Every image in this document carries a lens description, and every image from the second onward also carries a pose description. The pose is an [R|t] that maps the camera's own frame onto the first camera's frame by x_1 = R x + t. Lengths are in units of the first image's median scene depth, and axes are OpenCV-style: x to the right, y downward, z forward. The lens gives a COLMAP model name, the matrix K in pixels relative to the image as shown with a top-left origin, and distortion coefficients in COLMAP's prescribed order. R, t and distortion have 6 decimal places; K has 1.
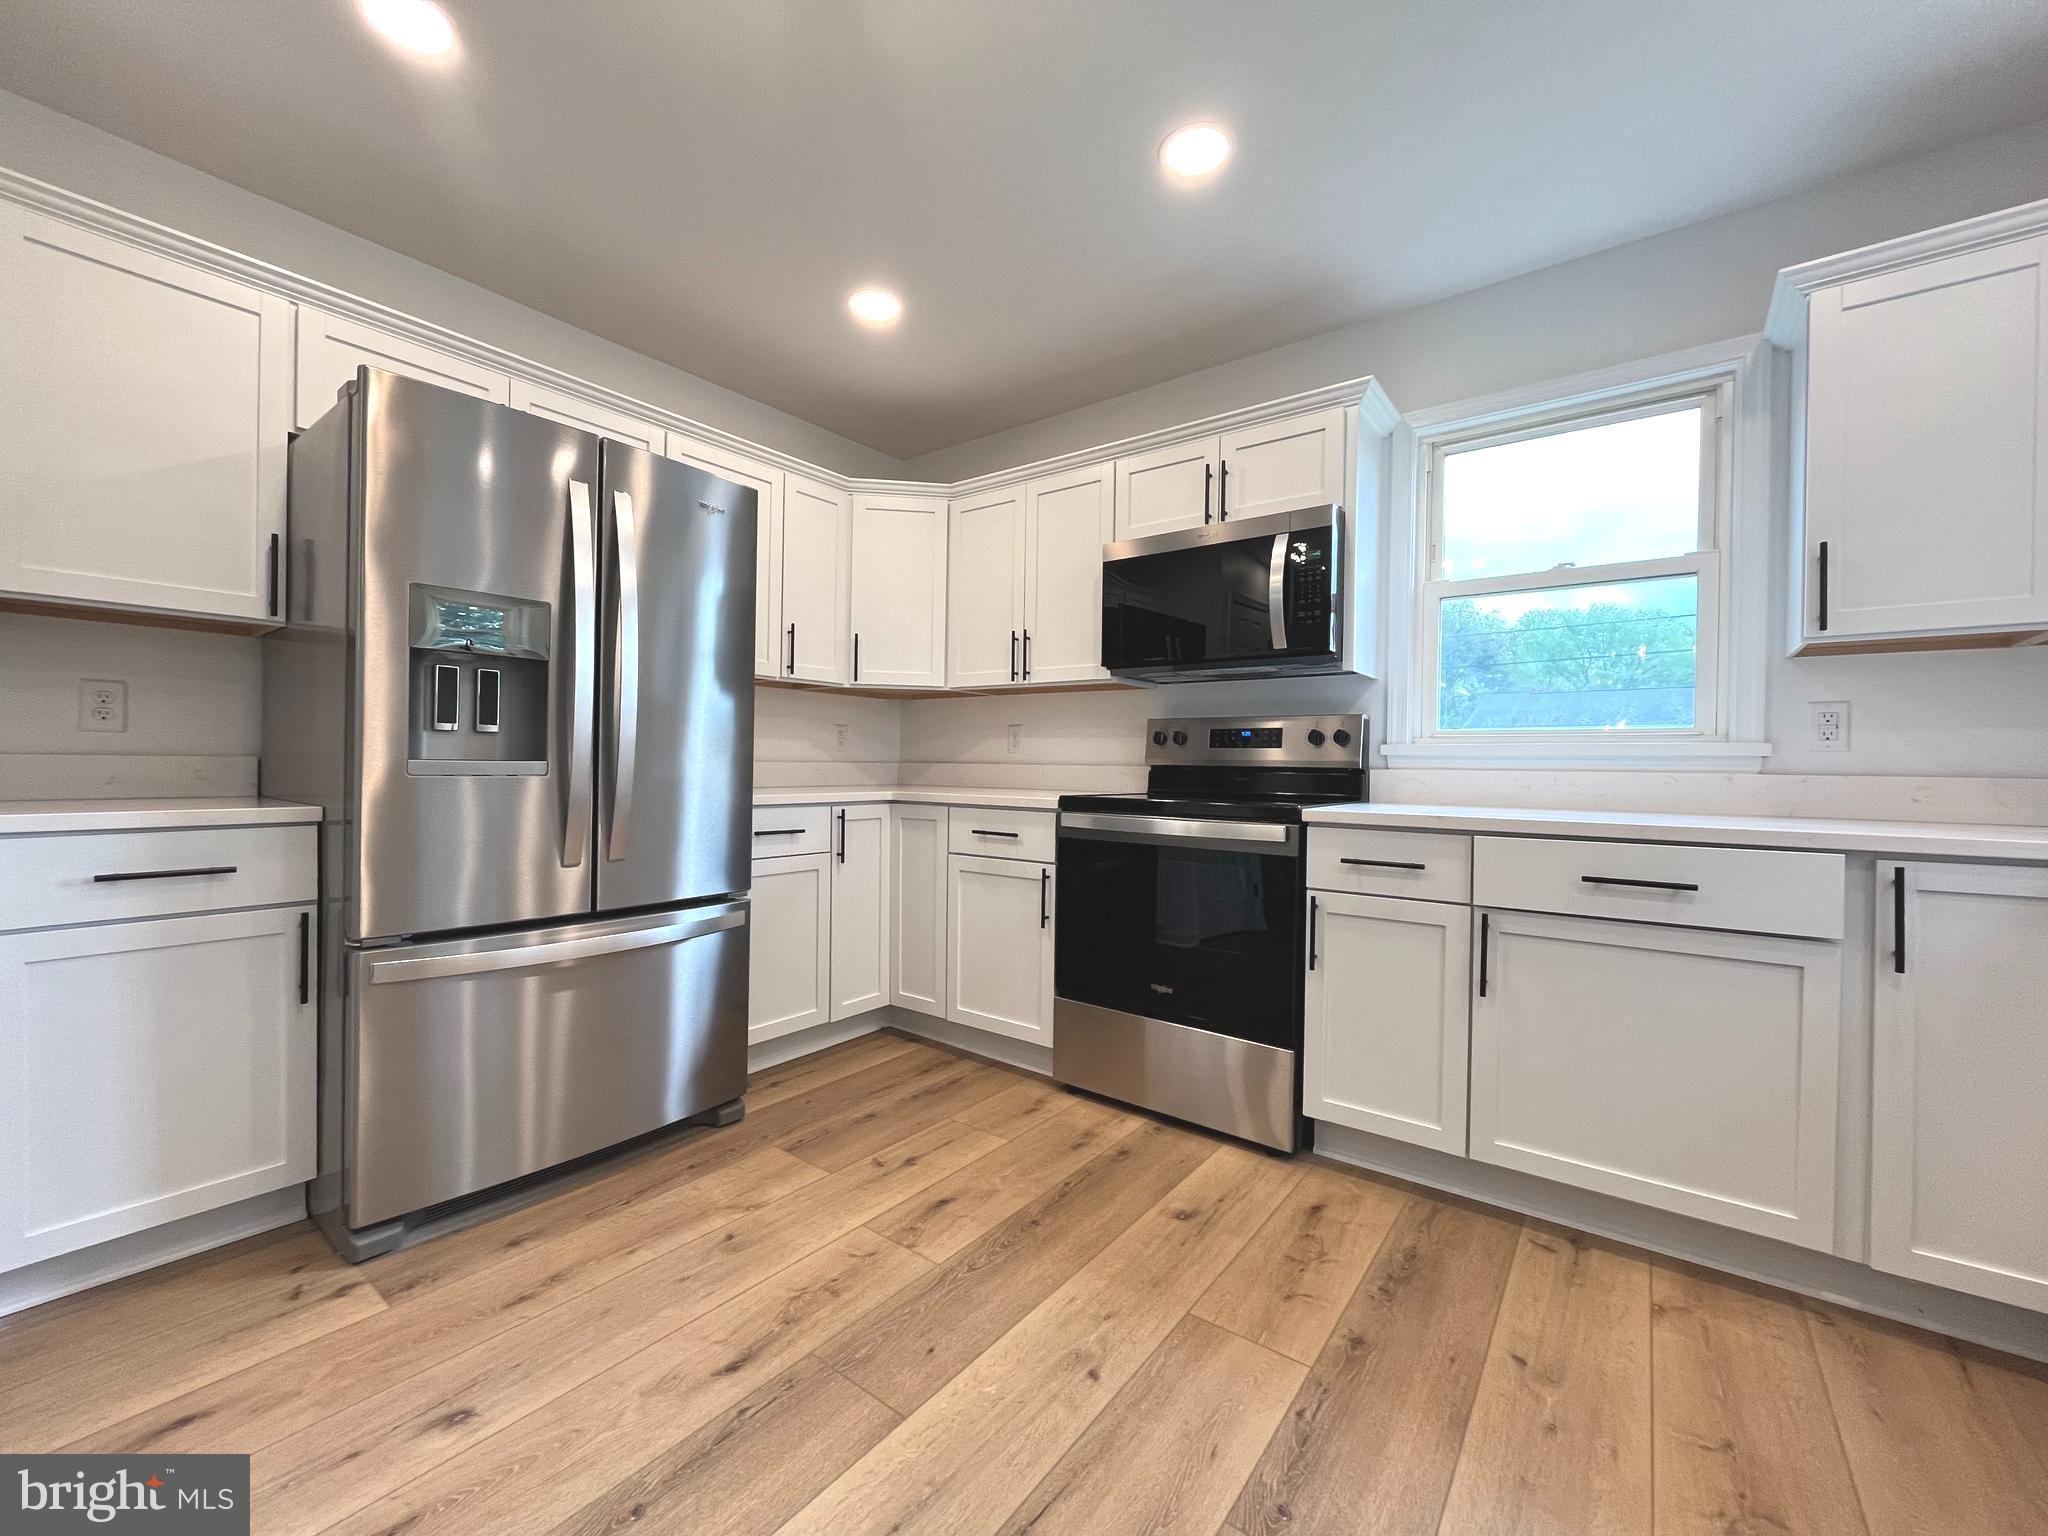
lens RADIAL K [[826.3, 0, 1016.1], [0, 826.3, 771.6], [0, 0, 1]] dist [-0.001552, -0.000708]
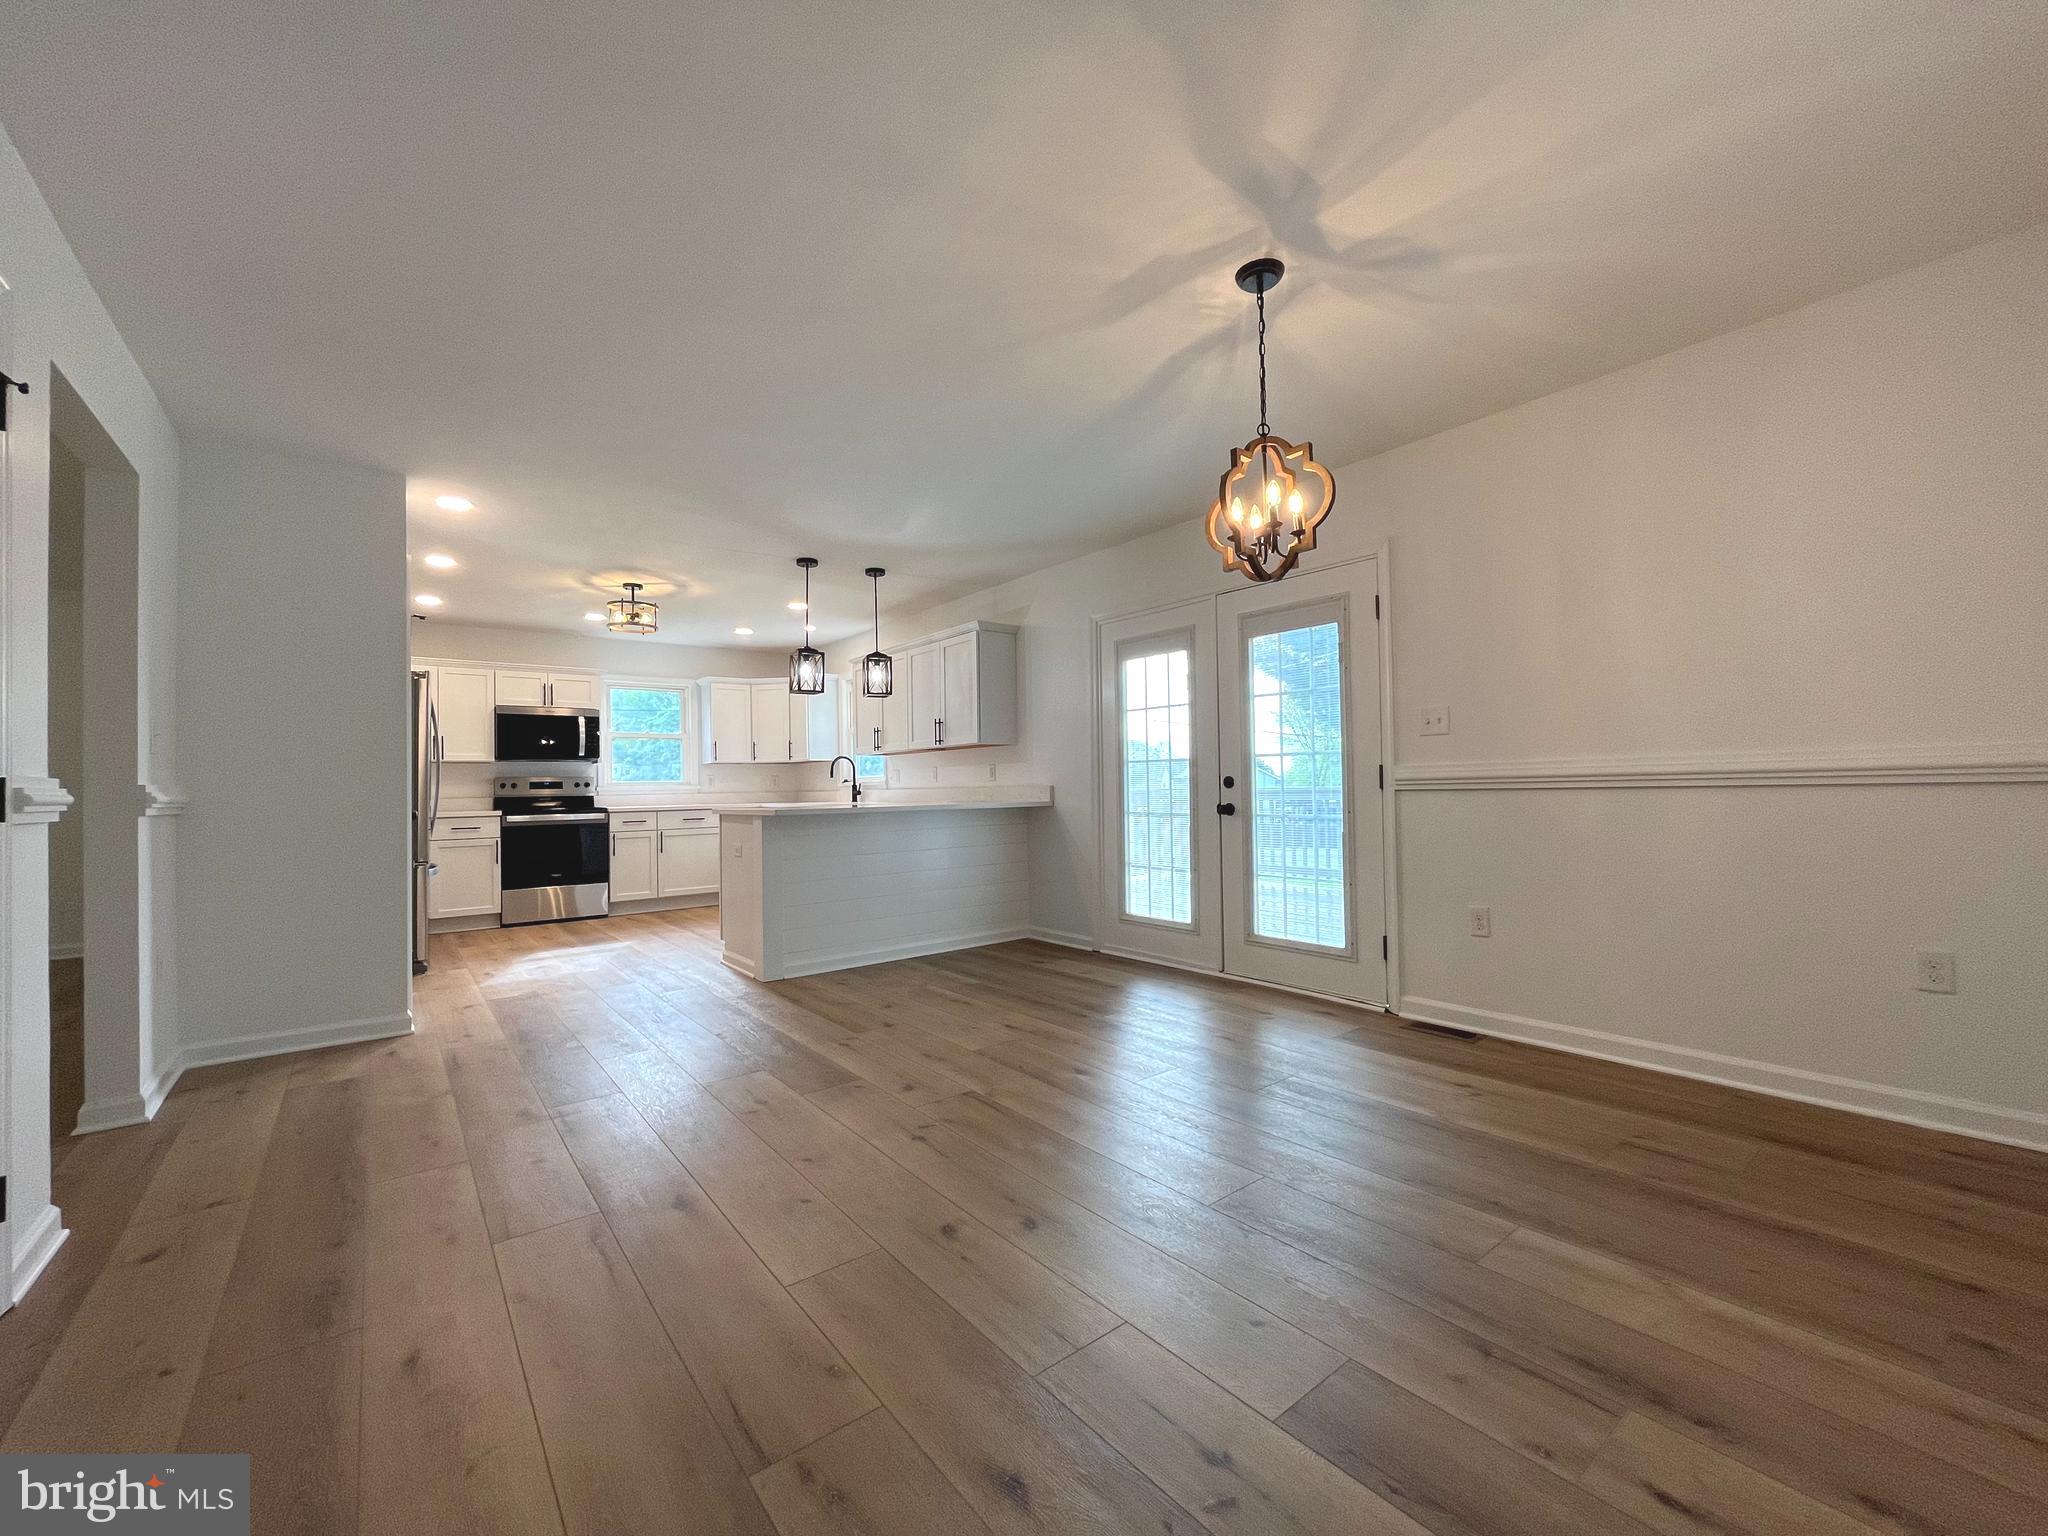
lens RADIAL K [[826.3, 0, 1019.9], [0, 826.3, 776.5], [0, 0, 1]] dist [-0.001552, -0.000708]
pose [[0.249923, -0.005774, 0.968249, -2.539423], [0.031239, 0.999510, -0.002103, -0.022428], [-0.967762, 0.030773, 0.249981, -1.472152]]
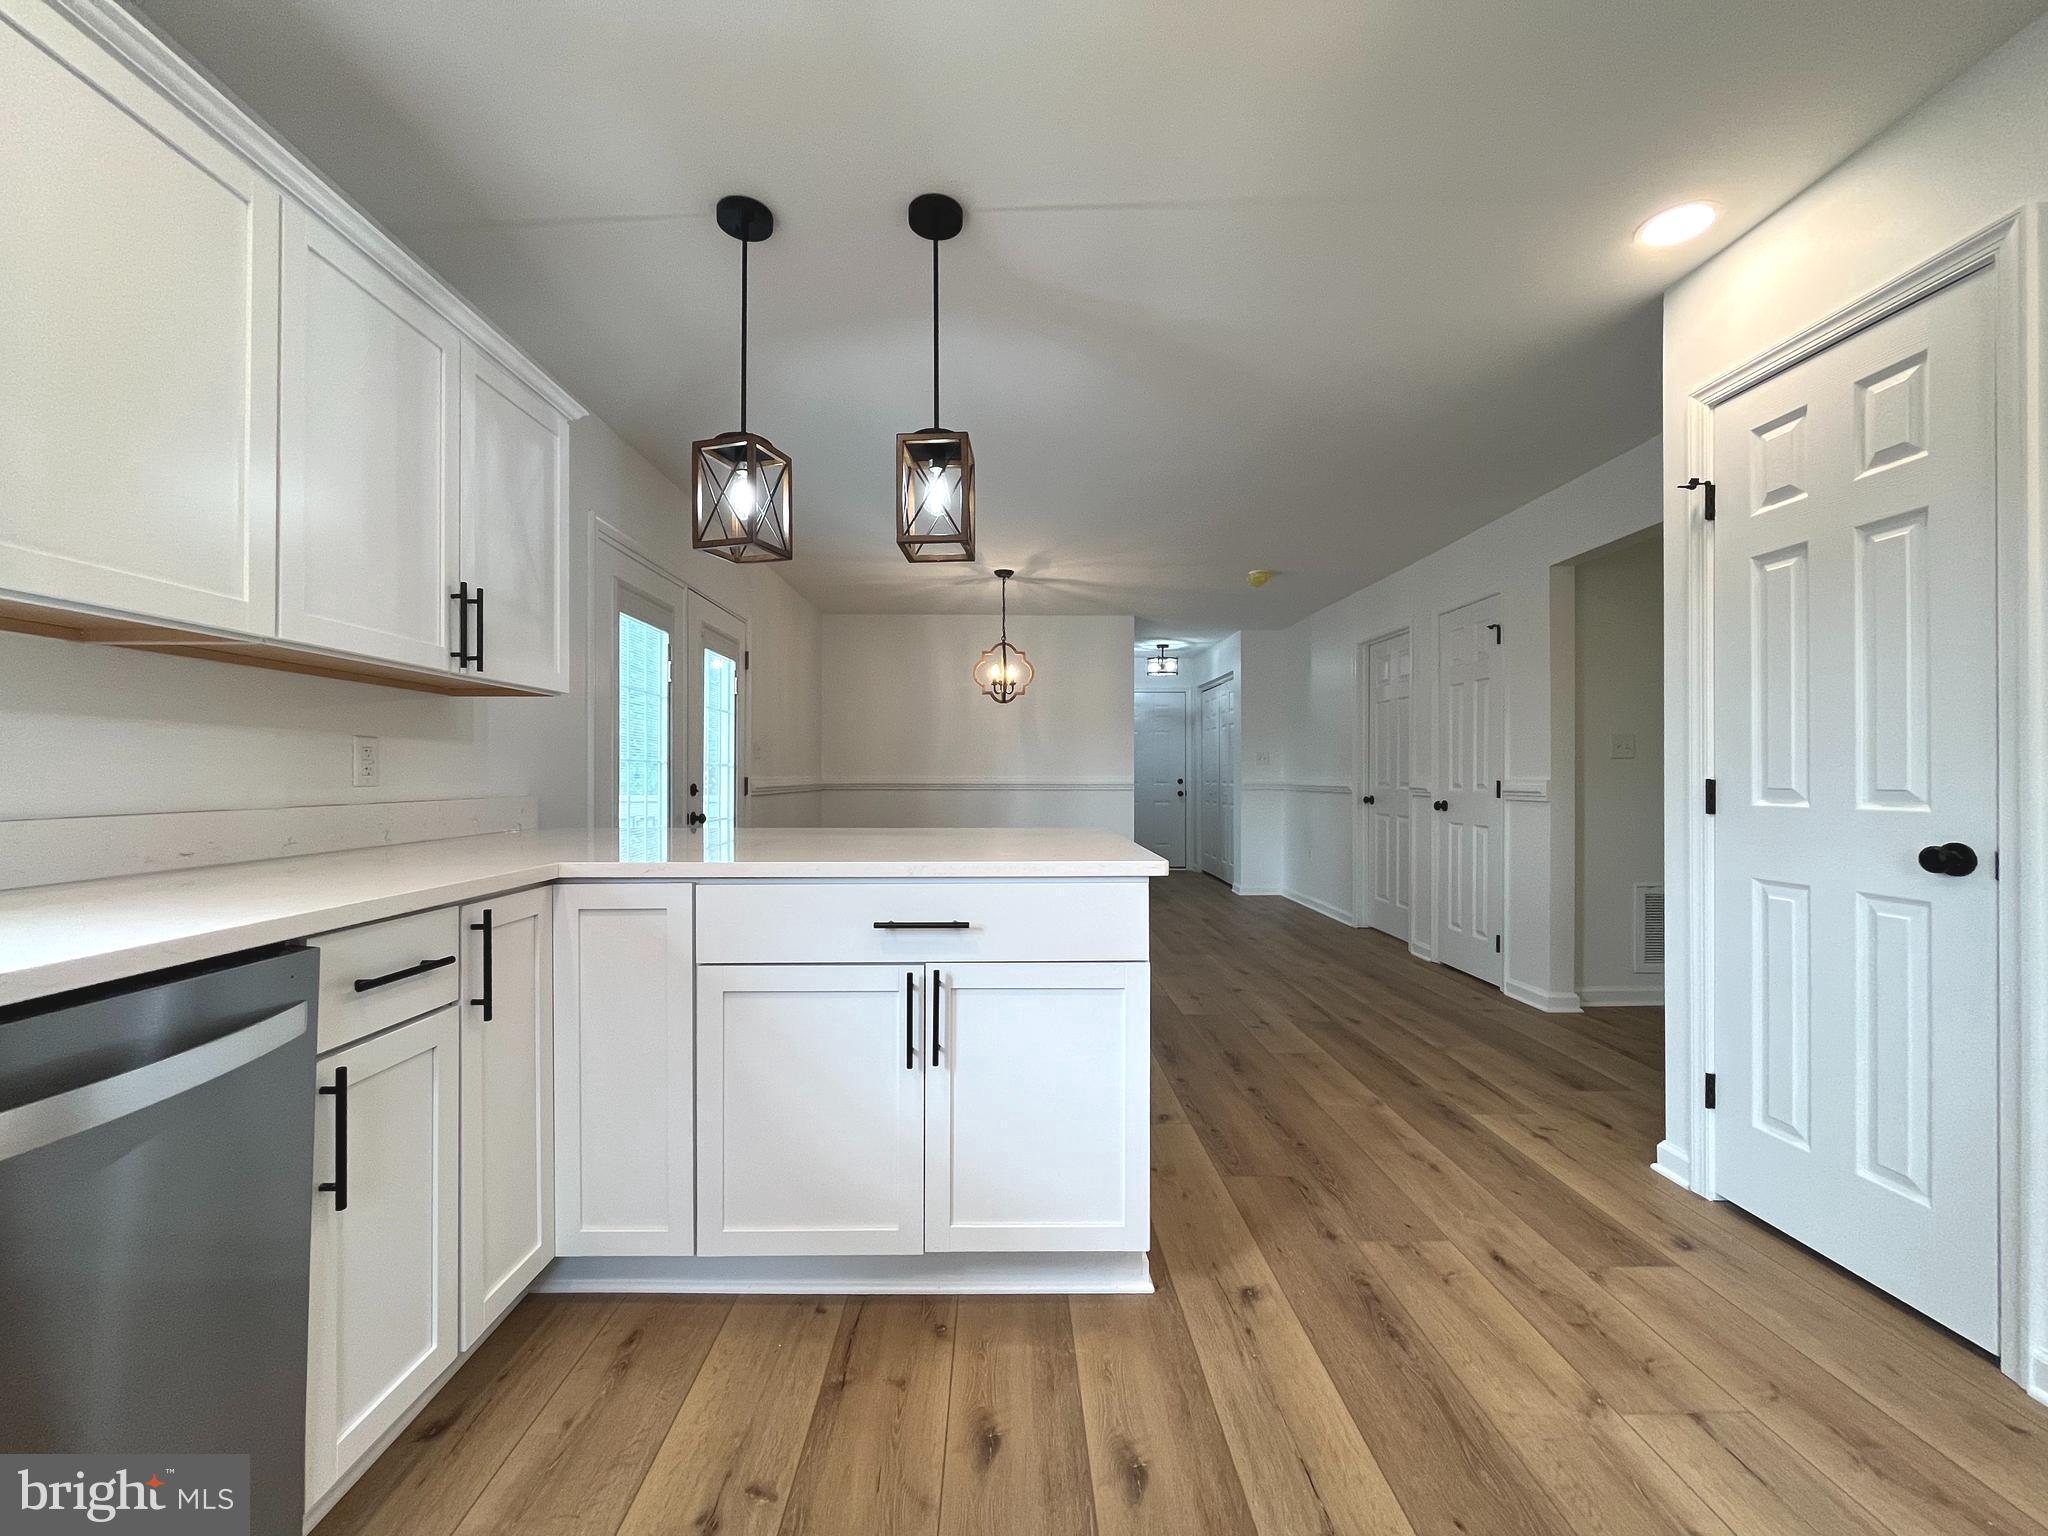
lens RADIAL K [[826.3, 0, 1015.5], [0, 826.3, 772.3], [0, 0, 1]] dist [-0.001552, -0.000708]
pose [[-0.784027, -0.019900, -0.620408, 0.284448], [-0.018927, 0.999788, -0.008149, -0.039250], [0.620439, 0.005354, -0.784237, 0.611265]]
